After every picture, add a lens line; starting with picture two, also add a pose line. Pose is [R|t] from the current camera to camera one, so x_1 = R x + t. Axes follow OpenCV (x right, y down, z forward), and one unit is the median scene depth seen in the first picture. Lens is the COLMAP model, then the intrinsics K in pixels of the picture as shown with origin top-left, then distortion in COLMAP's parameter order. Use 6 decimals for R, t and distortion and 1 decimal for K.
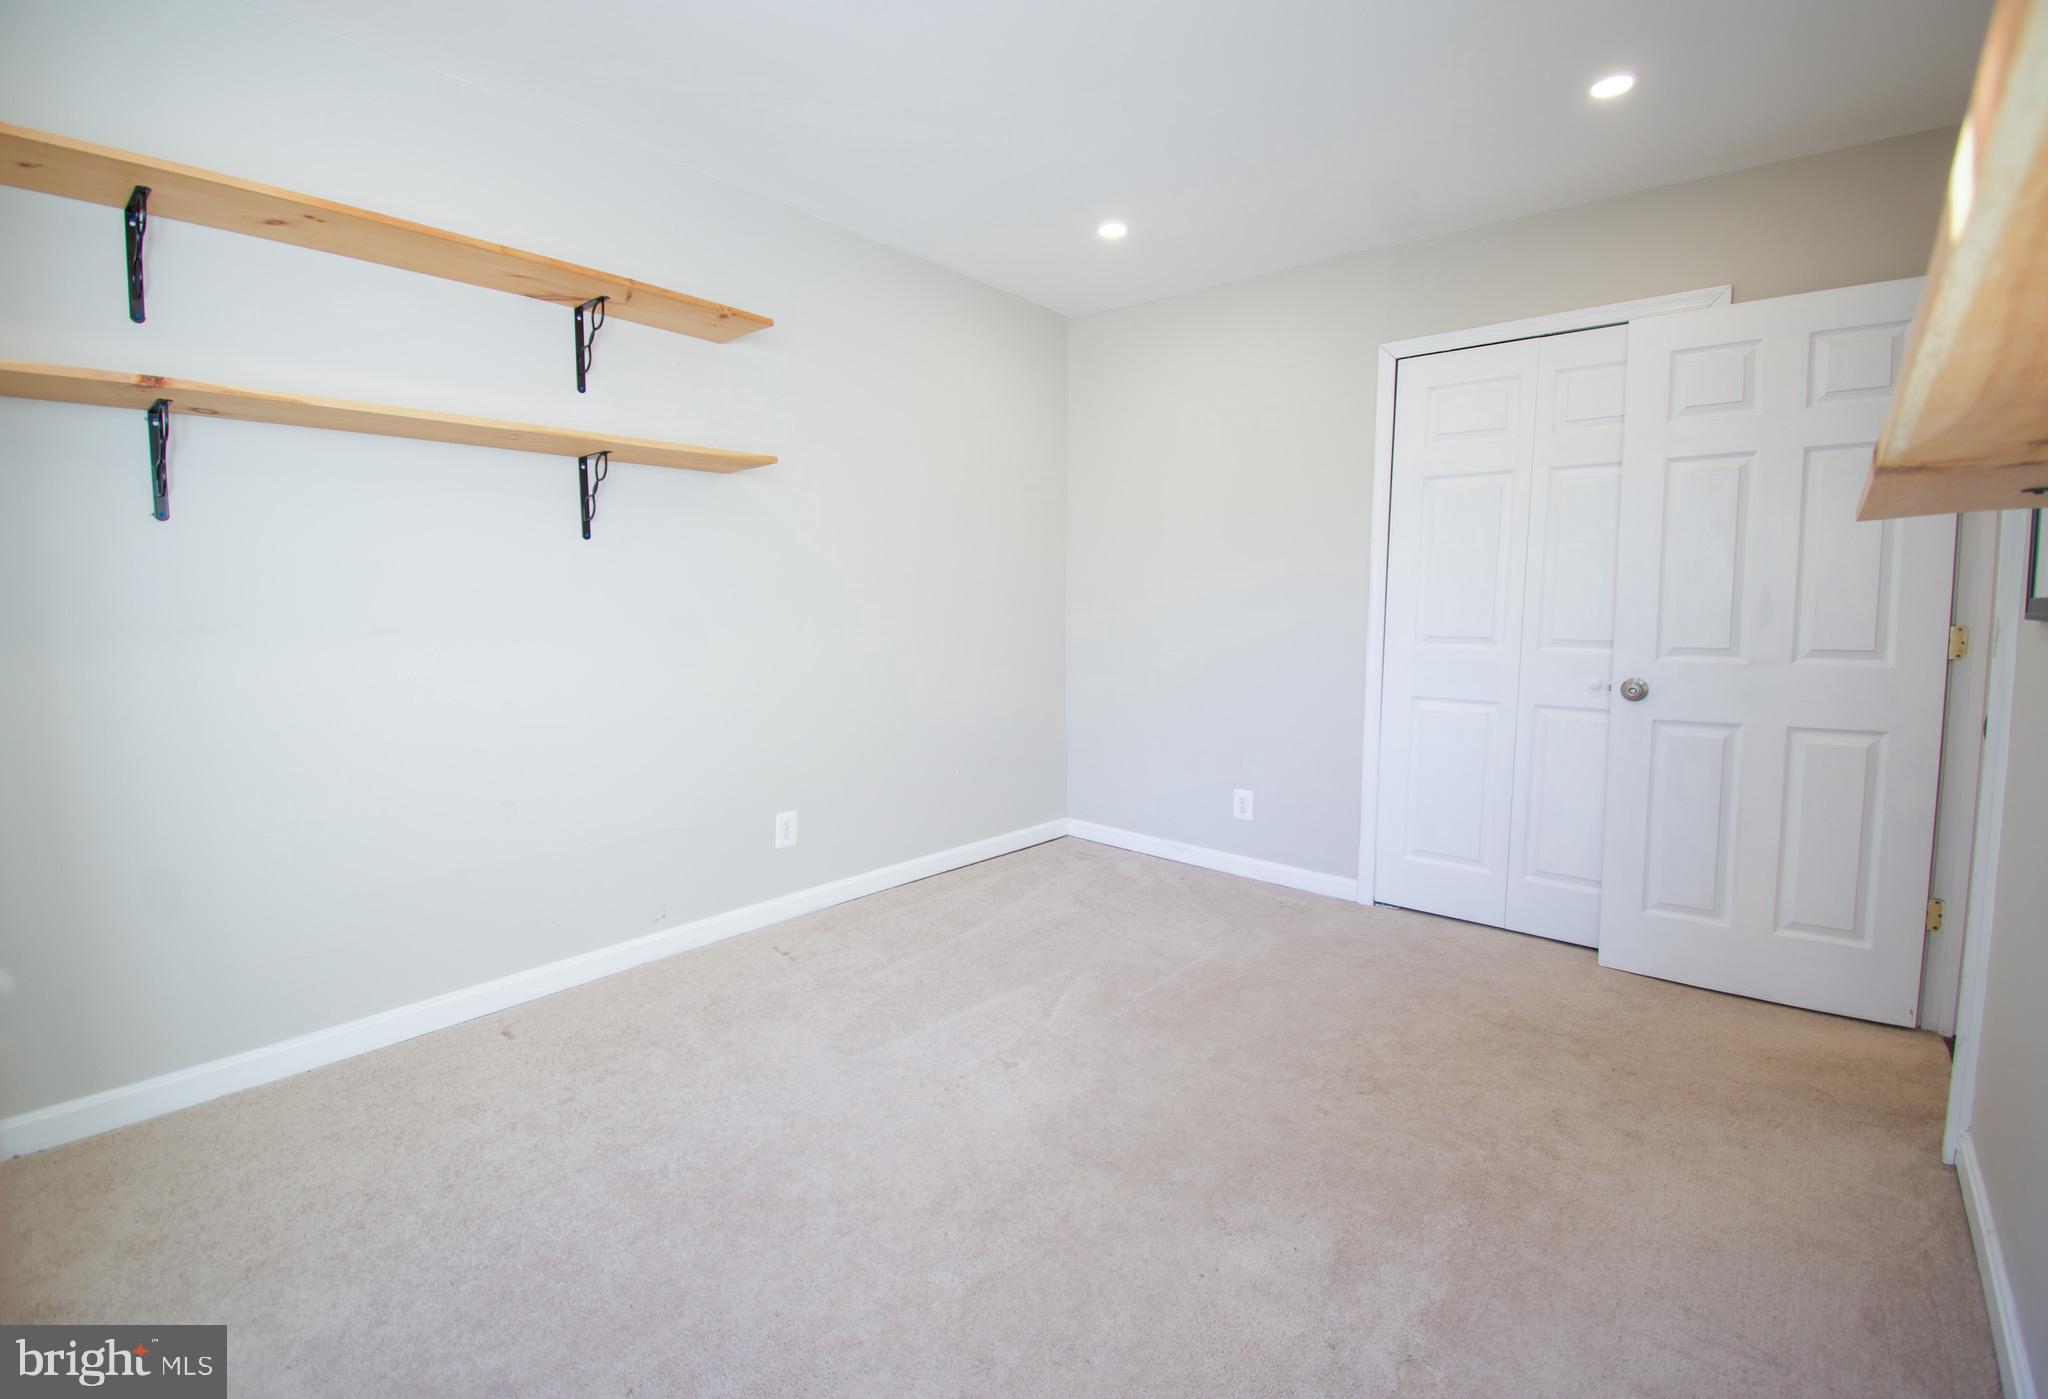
lens RADIAL K [[949.8, 0, 1026.3], [0, 949.8, 692.3], [0, 0, 1]] dist [-0.001390, -0.000177]
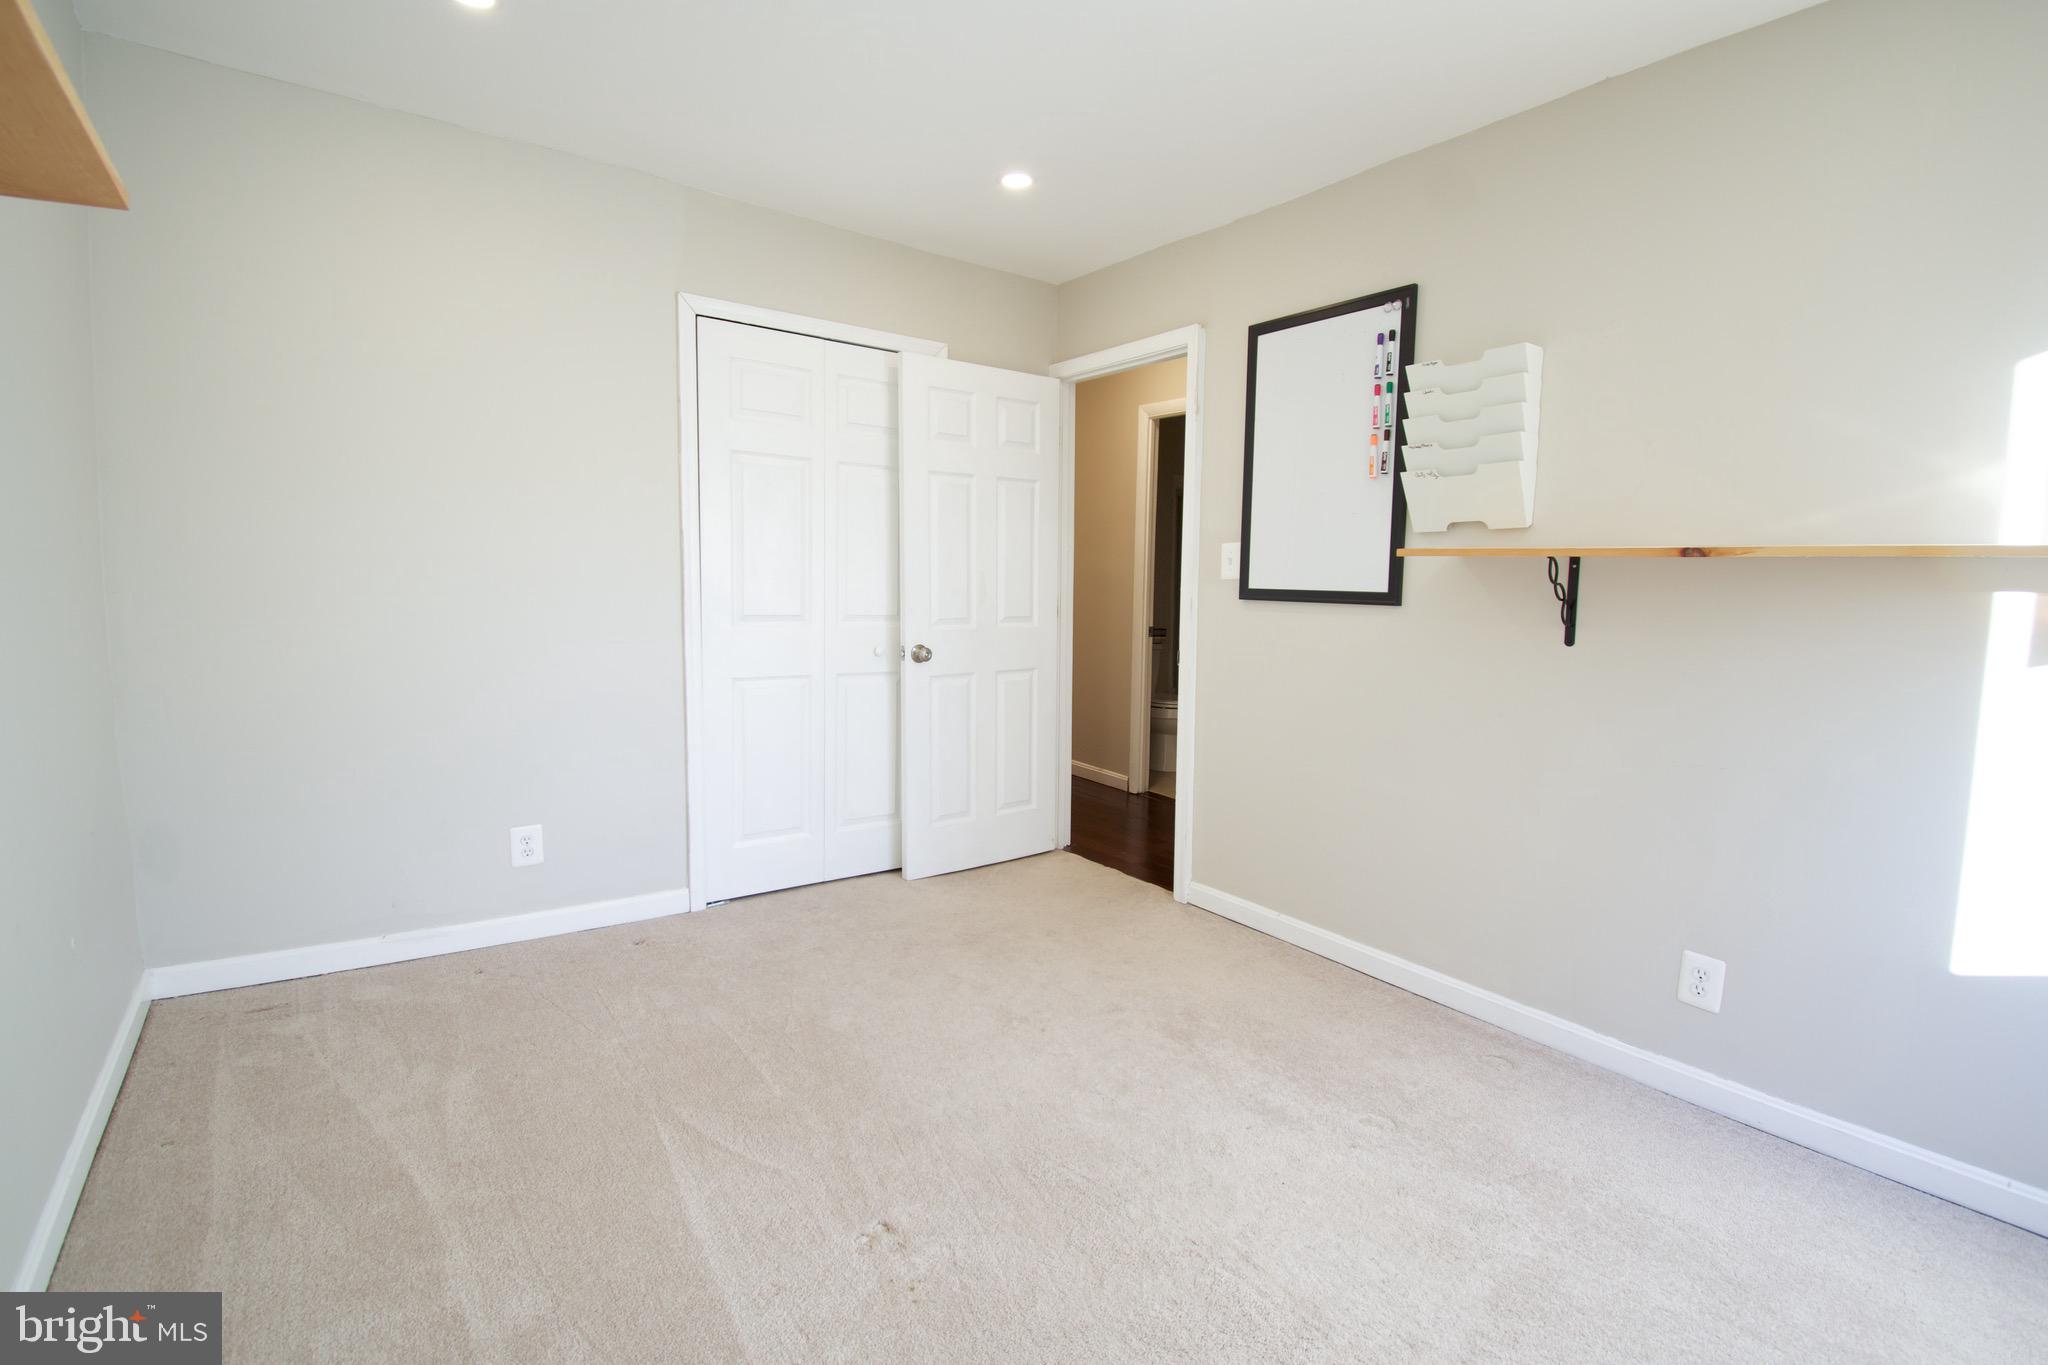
lens RADIAL K [[944.2, 0, 1025.6], [0, 944.2, 679.5], [0, 0, 1]] dist [-0.003695, -0.000451]
pose [[0.223901, -0.099418, 0.969528, -0.534495], [0.072610, 0.993721, 0.085131, -0.064909], [-0.971903, 0.051336, 0.229714, 0.583068]]
